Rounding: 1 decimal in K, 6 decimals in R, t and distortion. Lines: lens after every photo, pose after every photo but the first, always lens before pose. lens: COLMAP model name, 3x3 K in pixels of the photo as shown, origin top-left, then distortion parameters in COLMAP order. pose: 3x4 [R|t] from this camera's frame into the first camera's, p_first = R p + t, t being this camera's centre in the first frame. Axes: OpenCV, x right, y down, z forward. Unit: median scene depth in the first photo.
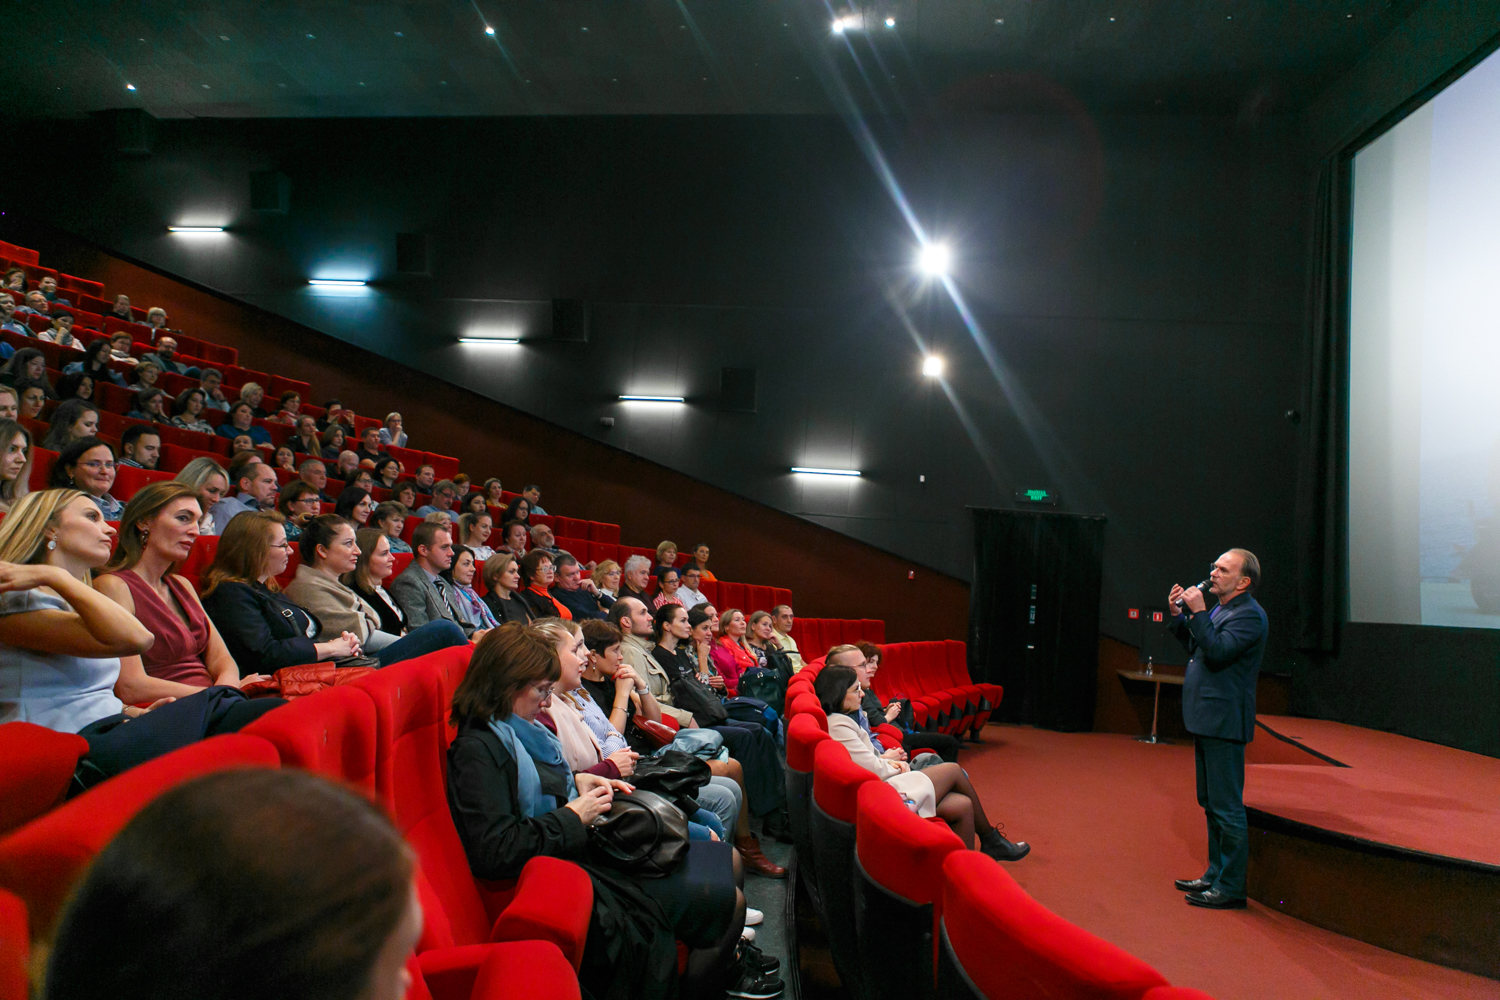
lens RADIAL K [[1022.9, 0, 739.9], [0, 1022.9, 494.8], [0, 0, 1]] dist [-0.023447, 0.015109]
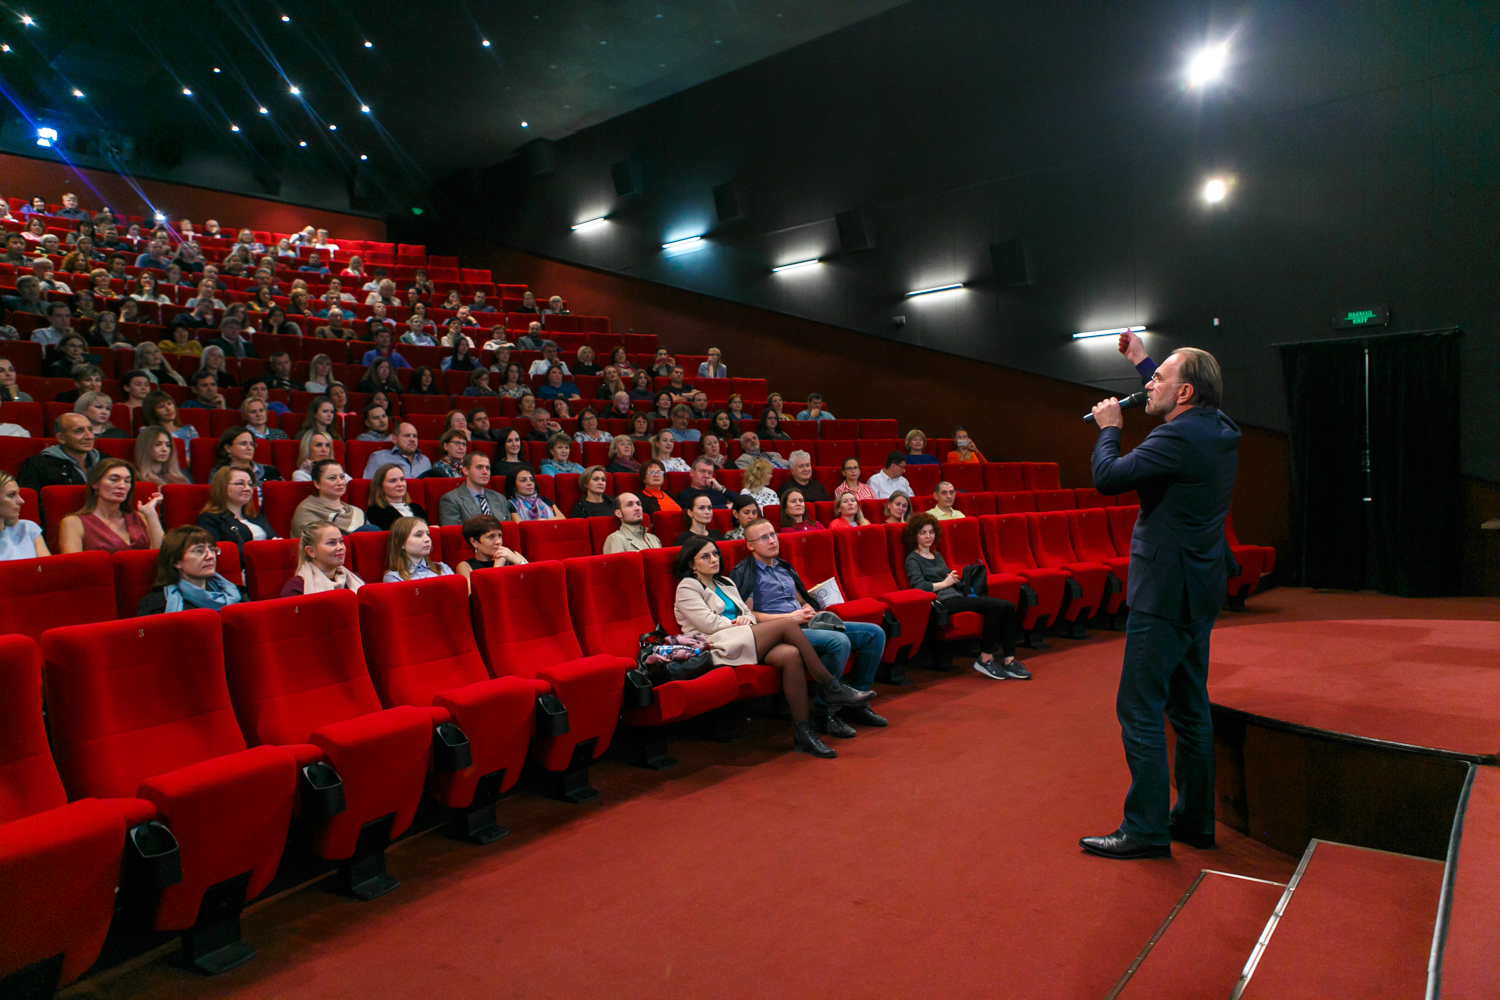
lens RADIAL K [[1022.9, 0, 751.5], [0, 1022.9, 501.5], [0, 0, 1]] dist [-0.023447, 0.015109]
pose [[0.836172, -0.087135, -0.541501, 0.312137], [0.143065, 0.987771, 0.061971, 0.026300], [0.529479, -0.129289, 0.838413, 0.029242]]
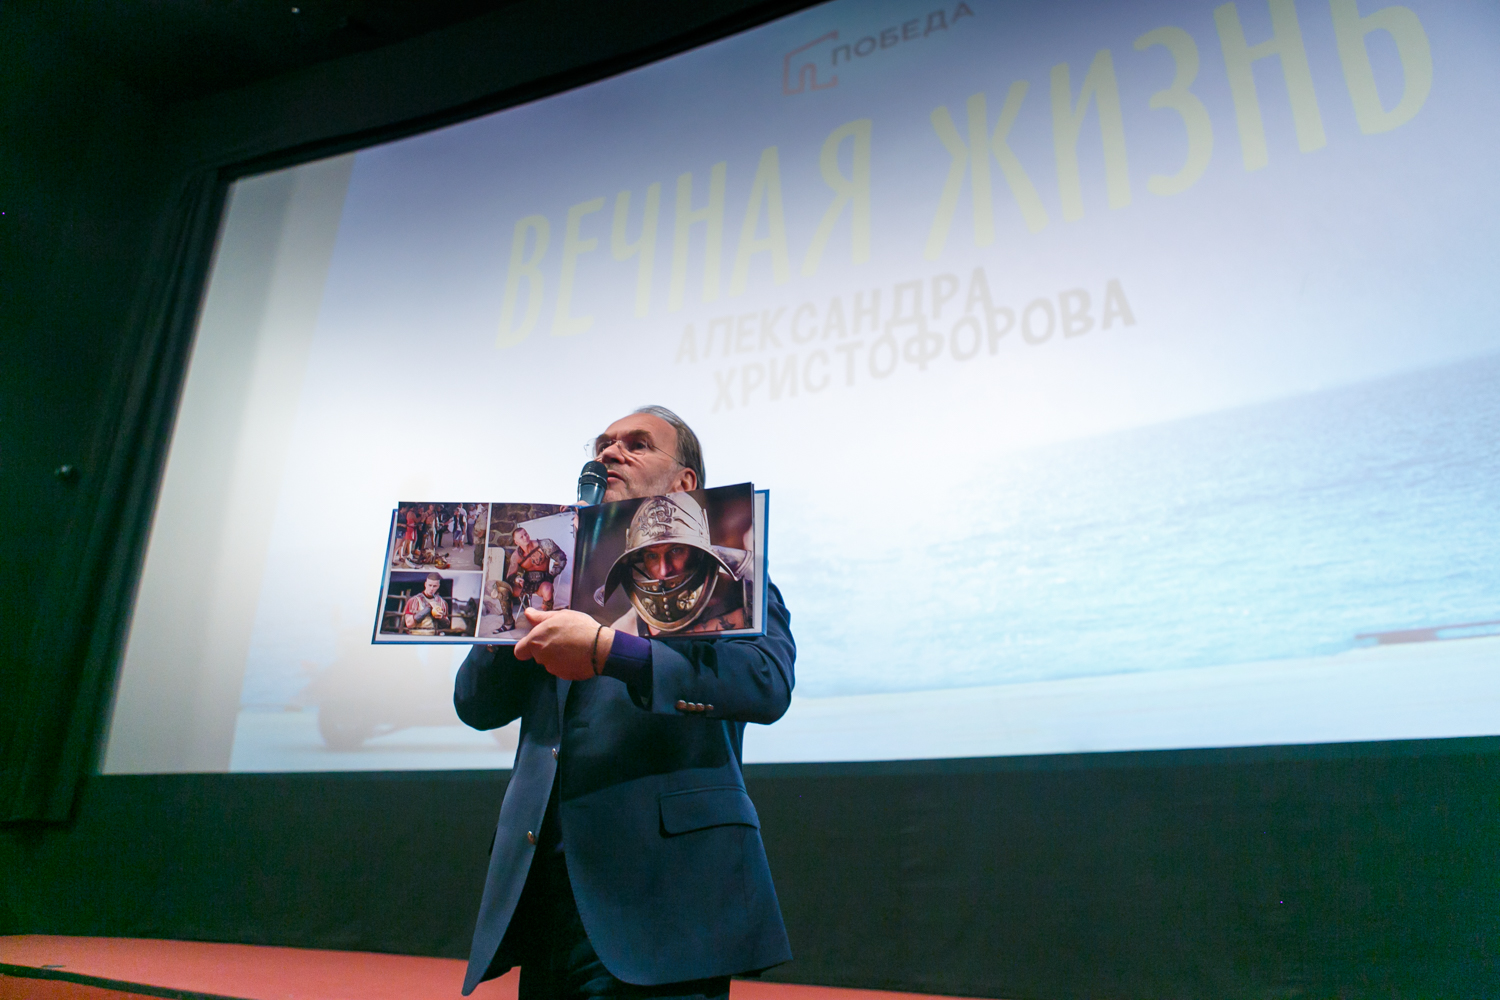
lens RADIAL K [[1022.9, 0, 748.1], [0, 1022.9, 499.6], [0, 0, 1]] dist [-0.023447, 0.015109]
pose [[0.315628, 0.264746, 0.911202, 0.060515], [-0.086555, 0.964318, -0.250198, 0.070455], [-0.944927, 0.000100, 0.327281, 0.323769]]
